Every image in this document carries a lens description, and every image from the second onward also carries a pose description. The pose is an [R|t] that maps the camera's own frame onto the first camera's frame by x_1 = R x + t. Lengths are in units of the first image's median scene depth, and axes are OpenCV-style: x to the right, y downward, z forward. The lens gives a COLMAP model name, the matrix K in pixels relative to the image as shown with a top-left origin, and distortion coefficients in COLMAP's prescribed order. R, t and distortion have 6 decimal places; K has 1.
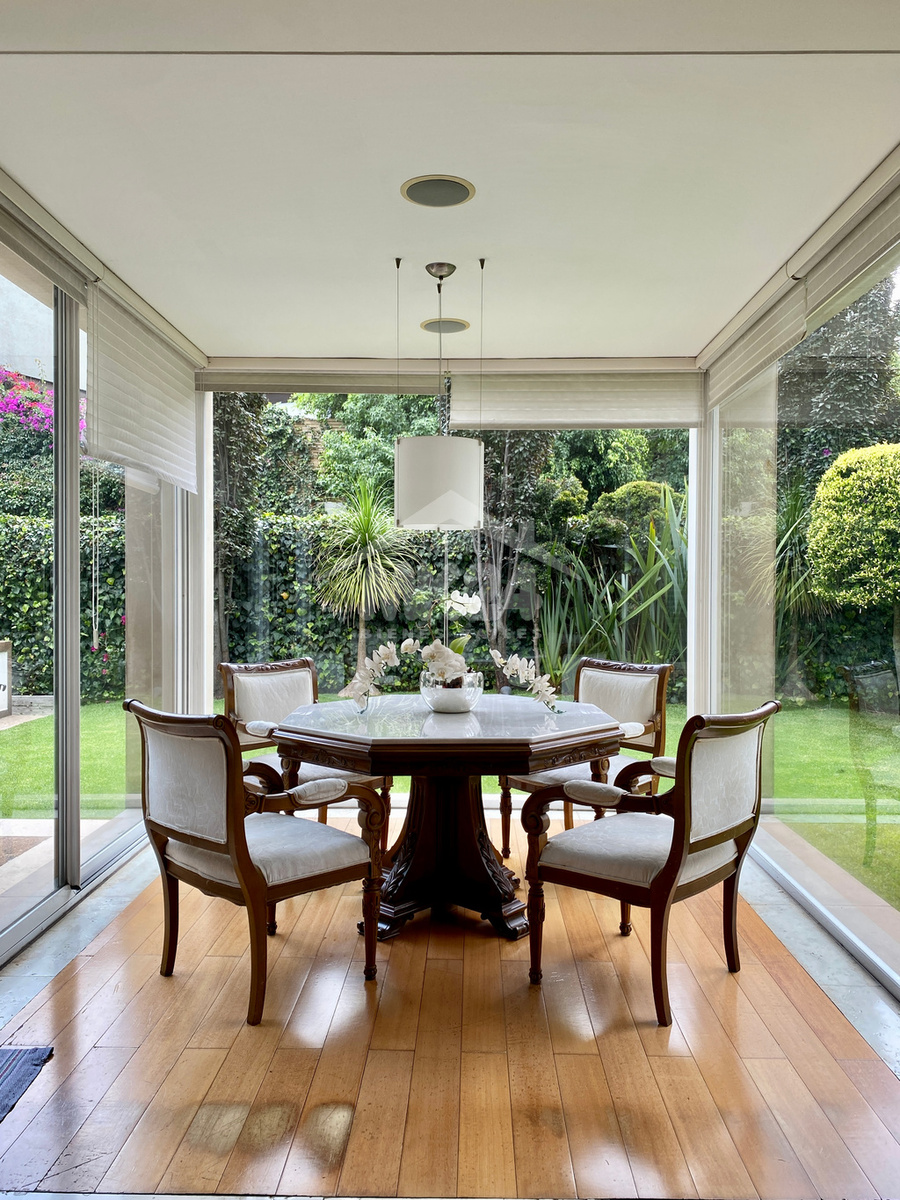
lens RADIAL K [[913.4, 0, 453.9], [0, 913.4, 599.9], [0, 0, 1]] dist [-0.003190, -0.000879]
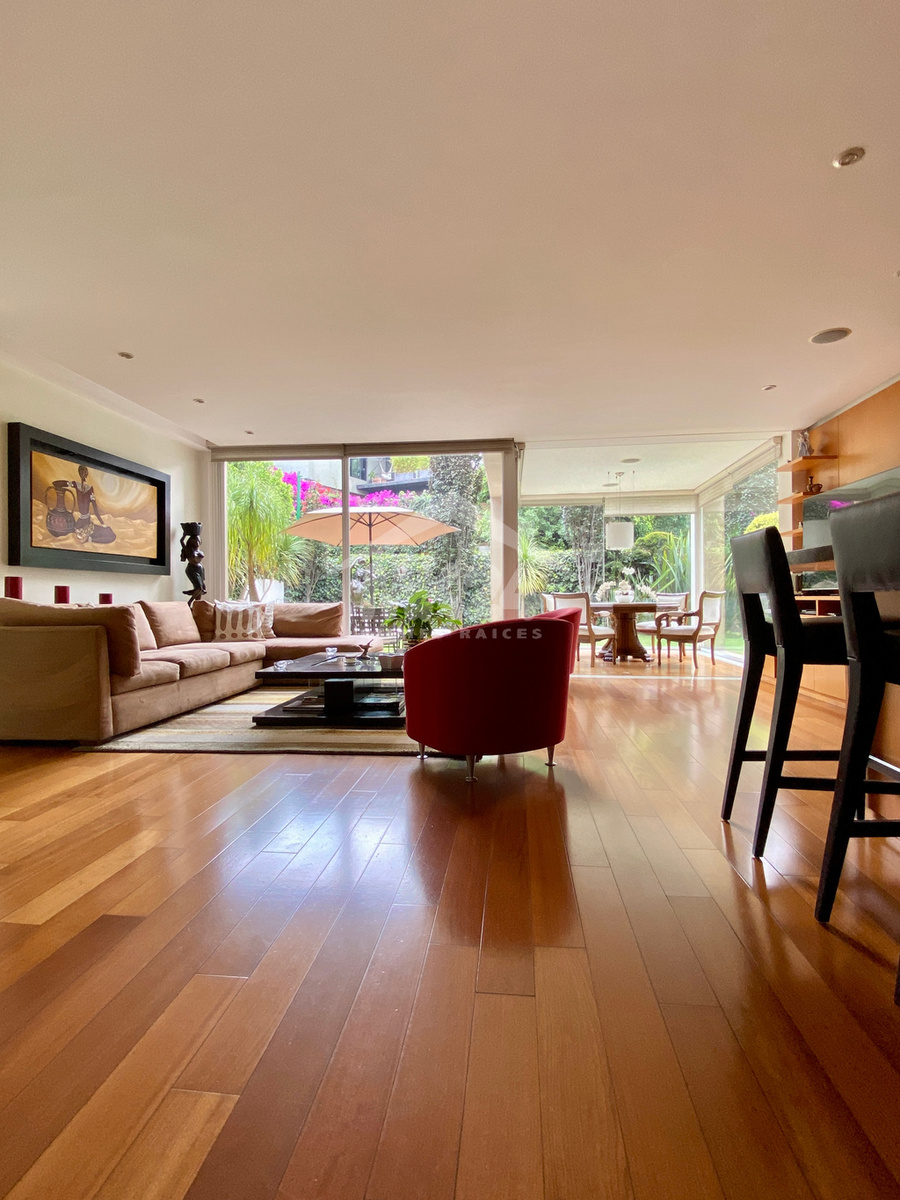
lens RADIAL K [[571.4, 0, 444.2], [0, 571.4, 599.3], [0, 0, 1]] dist [0.002092, 0.000078]
pose [[0.992542, -0.011722, -0.121341, -0.239322], [0.009944, 0.999834, -0.015248, 0.078277], [0.121499, 0.013928, 0.992494, -0.695897]]
